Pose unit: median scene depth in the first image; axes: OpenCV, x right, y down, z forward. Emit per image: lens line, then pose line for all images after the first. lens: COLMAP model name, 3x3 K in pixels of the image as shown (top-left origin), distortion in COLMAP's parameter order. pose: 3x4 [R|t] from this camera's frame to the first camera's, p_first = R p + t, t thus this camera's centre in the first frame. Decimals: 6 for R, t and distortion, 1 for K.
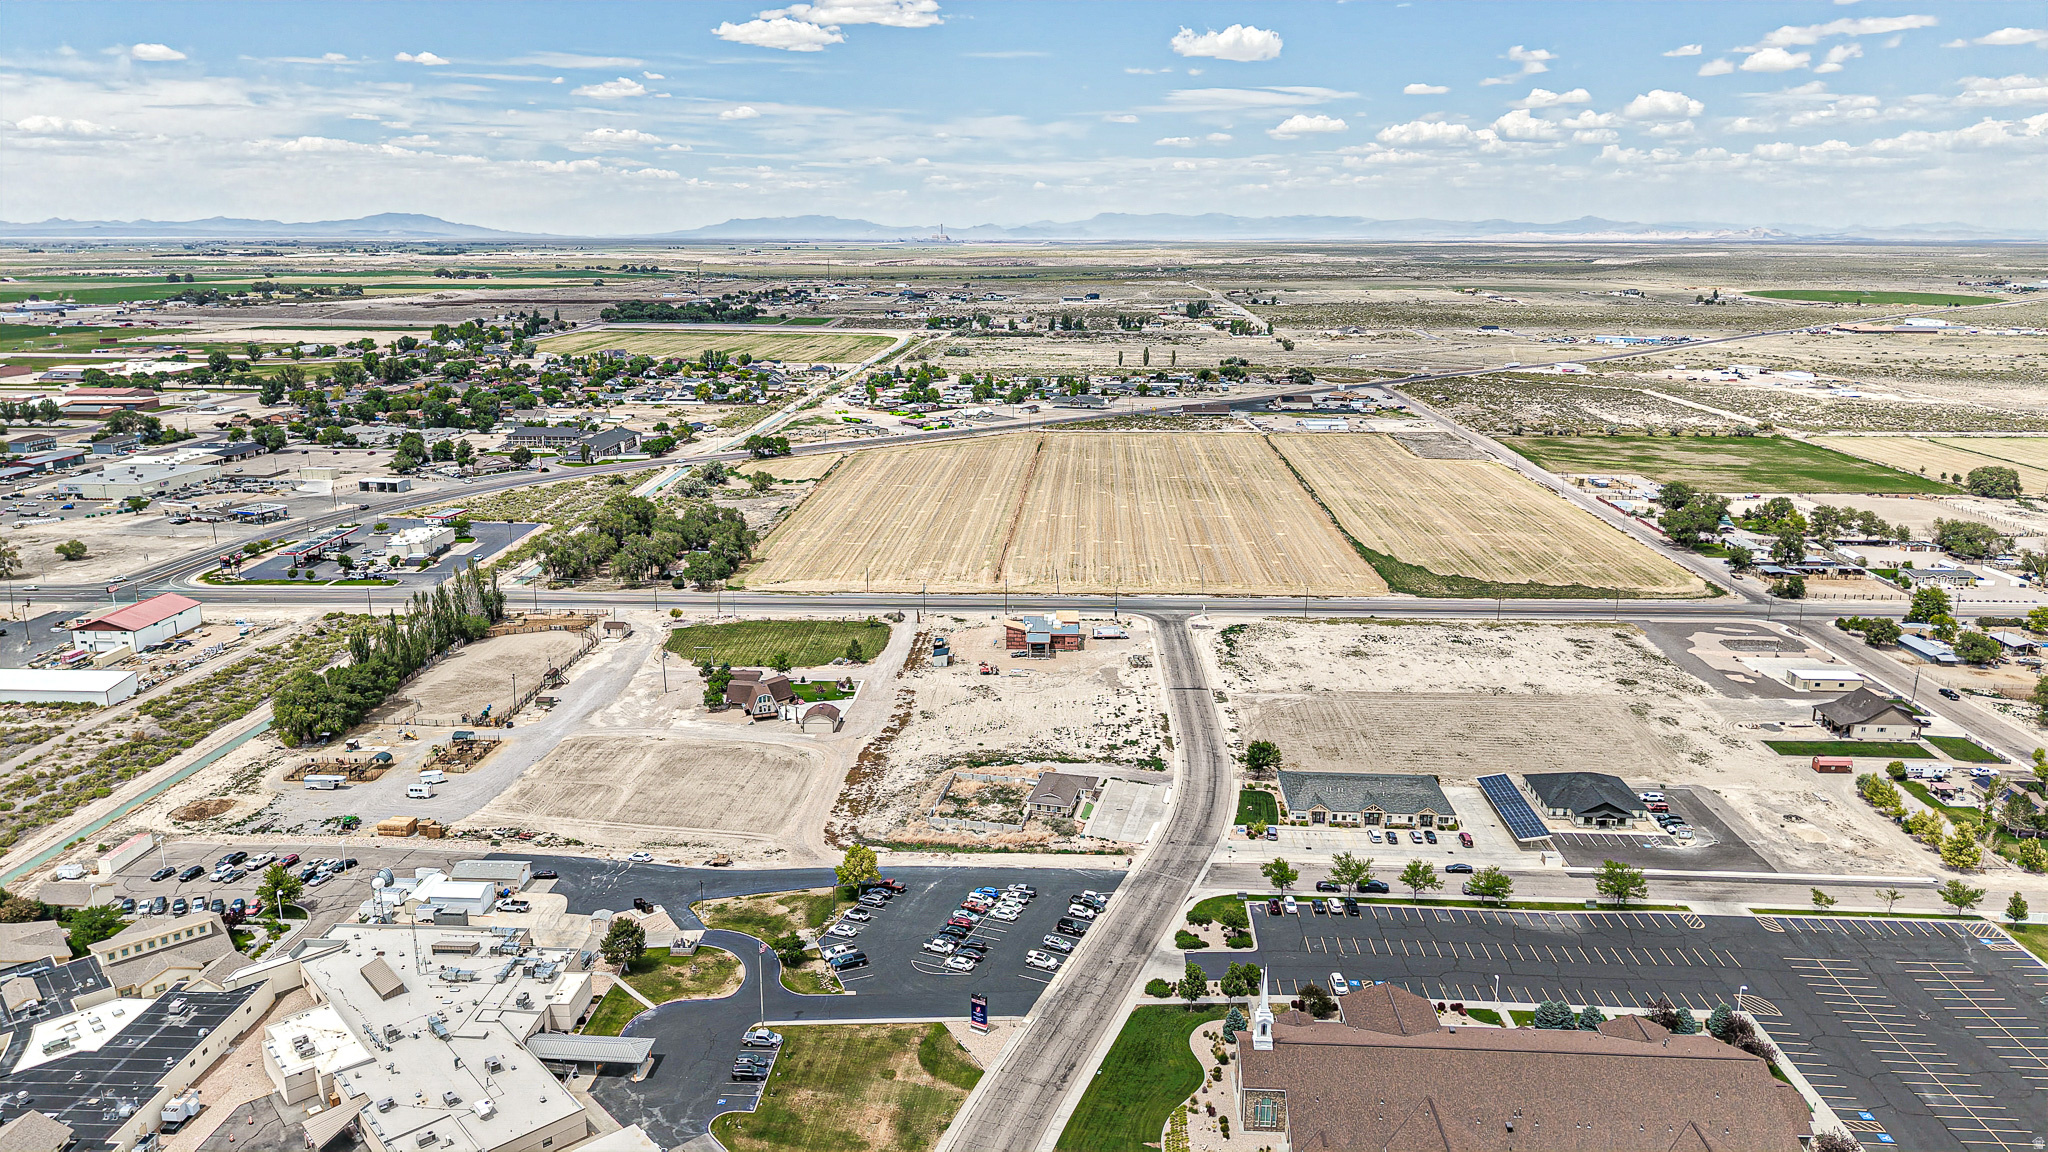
lens RADIAL K [[1369.3, 0, 1019.9], [0, 1369.3, 577.6], [0, 0, 1]] dist [0.035597, -0.042245]
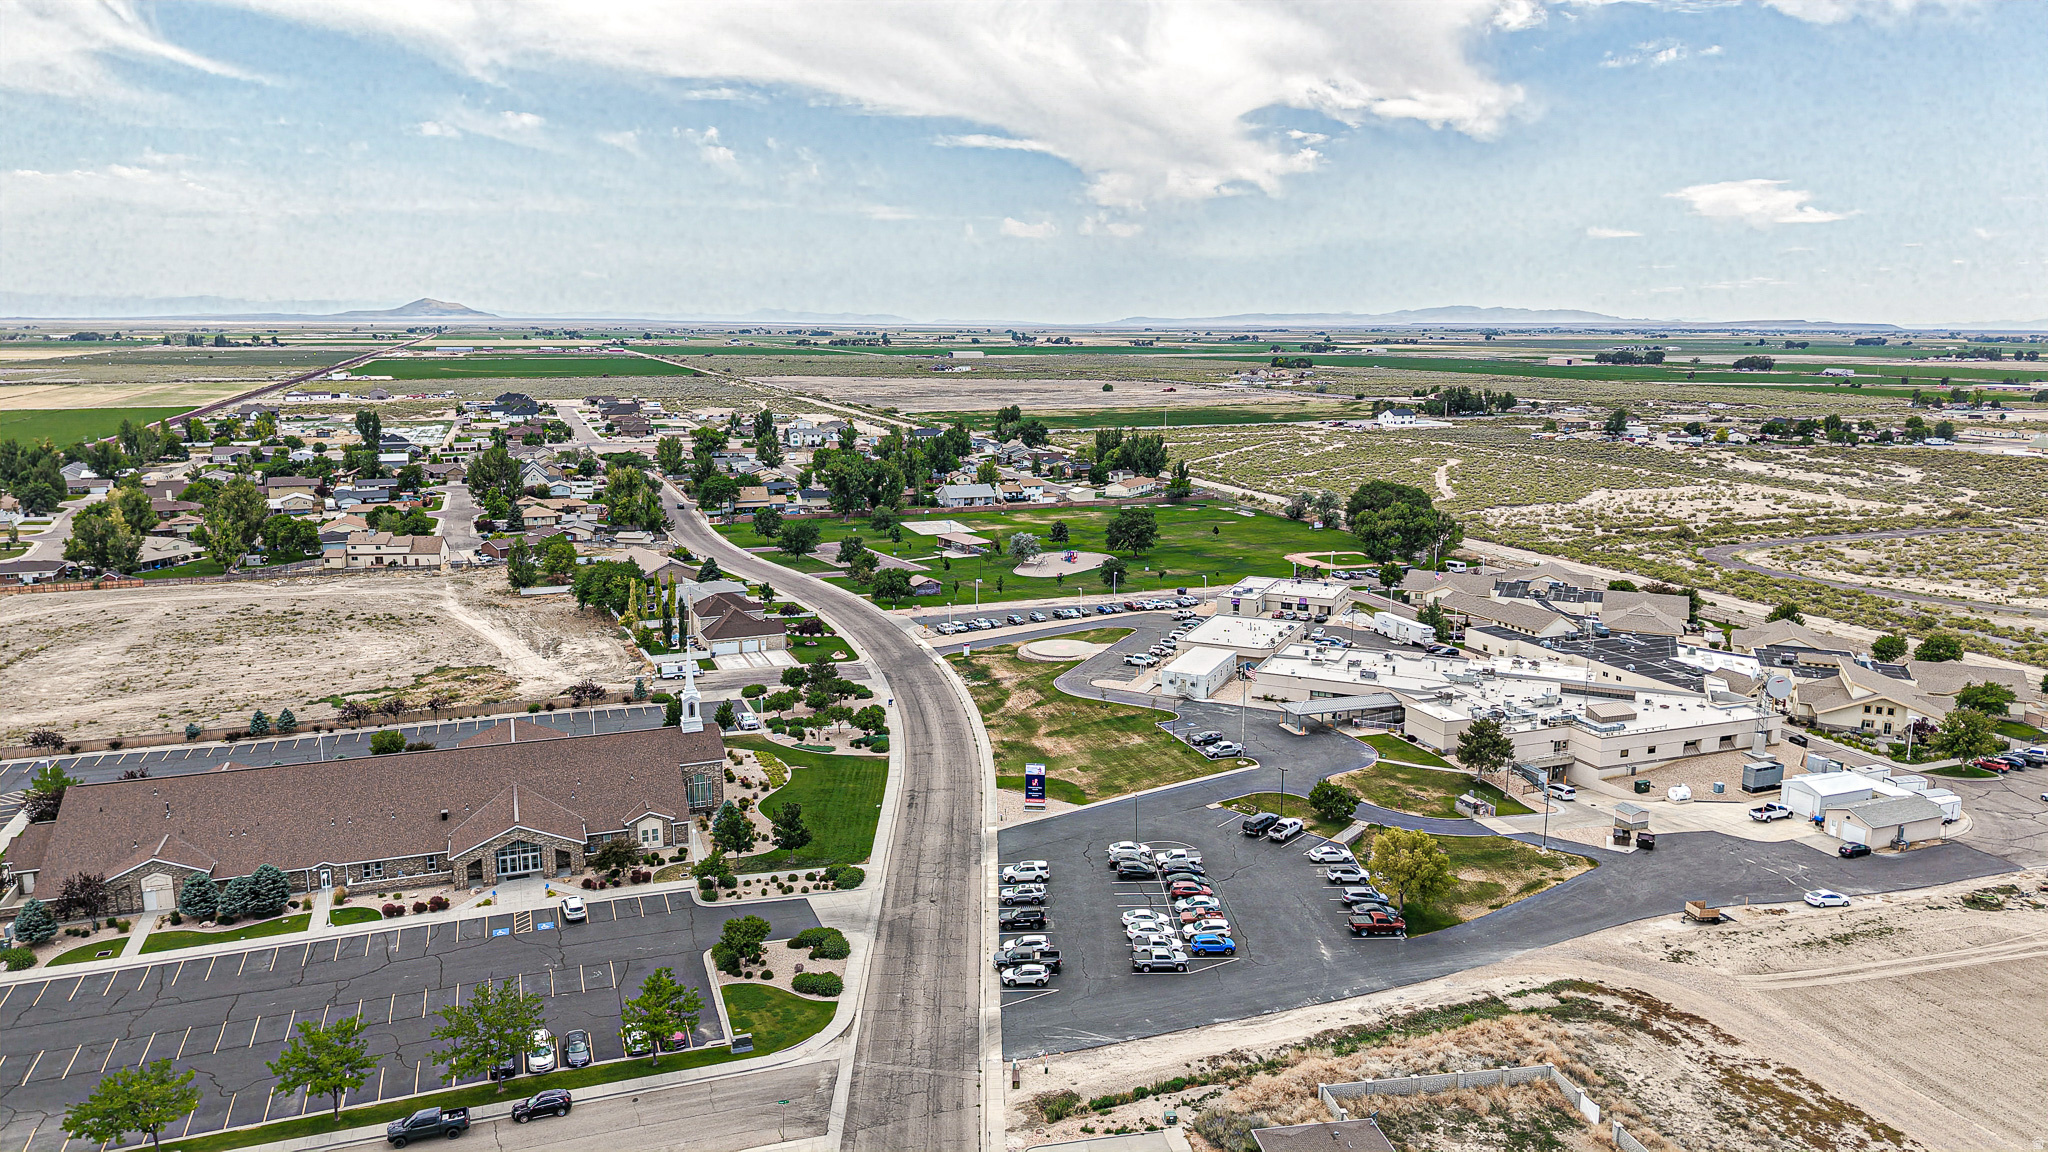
lens RADIAL K [[1369.3, 0, 1021.9], [0, 1369.3, 591.2], [0, 0, 1]] dist [0.035597, -0.042245]
pose [[-0.915985, 0.069768, -0.395101, 0.190704], [-0.107481, 0.906101, 0.409180, -0.084268], [0.386549, 0.417269, -0.822476, 1.042128]]
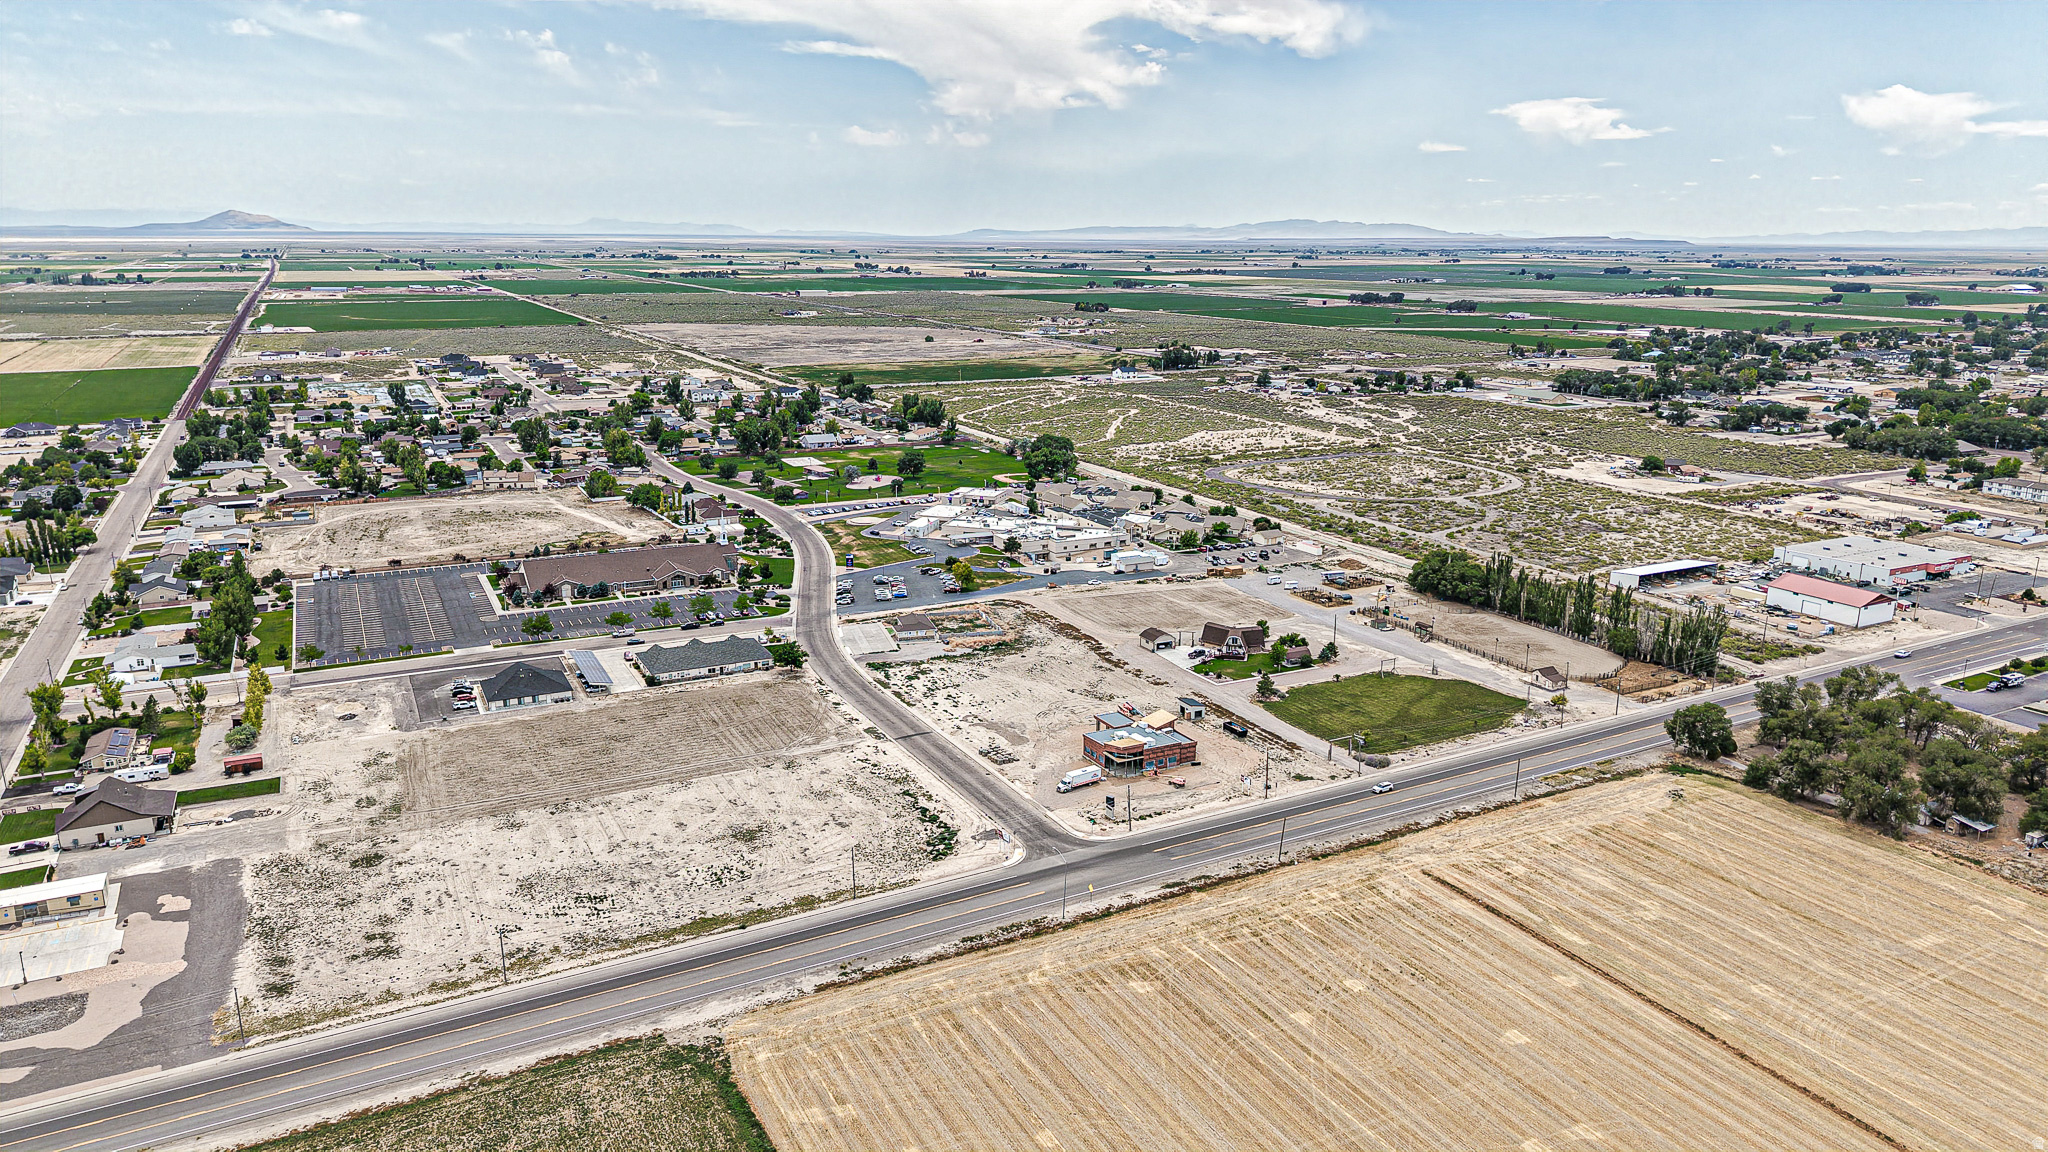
lens RADIAL K [[1369.3, 0, 1021.5], [0, 1369.3, 570.8], [0, 0, 1]] dist [0.035597, -0.042245]
pose [[-0.867210, 0.110454, -0.485537, 0.546061], [-0.132103, 0.889113, 0.438209, -0.470392], [0.480099, 0.444160, -0.756457, 1.866481]]
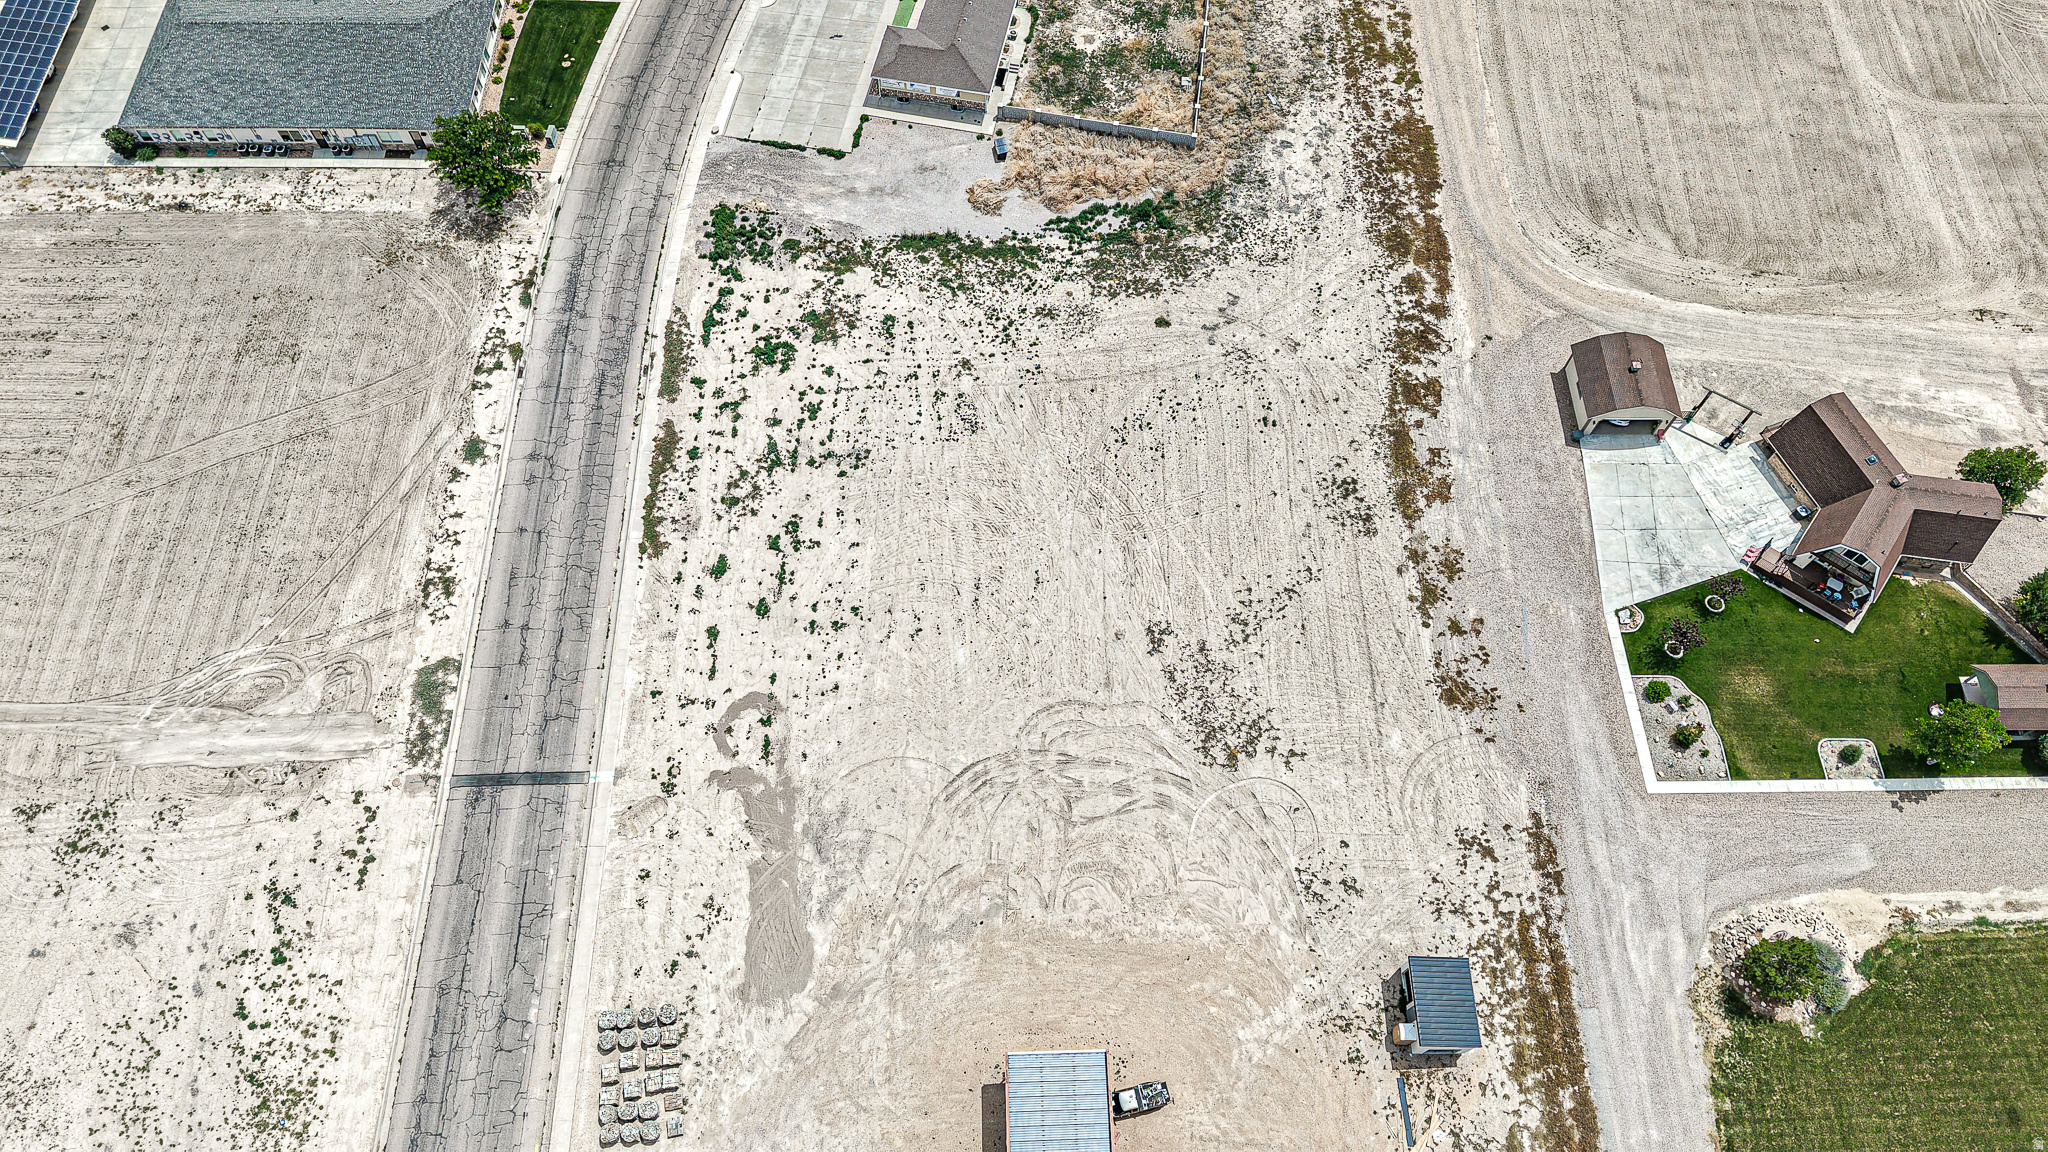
lens RADIAL K [[1369.3, 0, 1017.1], [0, 1369.3, 580.7], [0, 0, 1]] dist [0.035597, -0.042245]
pose [[-0.998523, 0.041445, -0.035127, 0.029443], [-0.024932, 0.224887, 0.974066, -0.240165], [0.048270, 0.973503, -0.223521, 1.150878]]
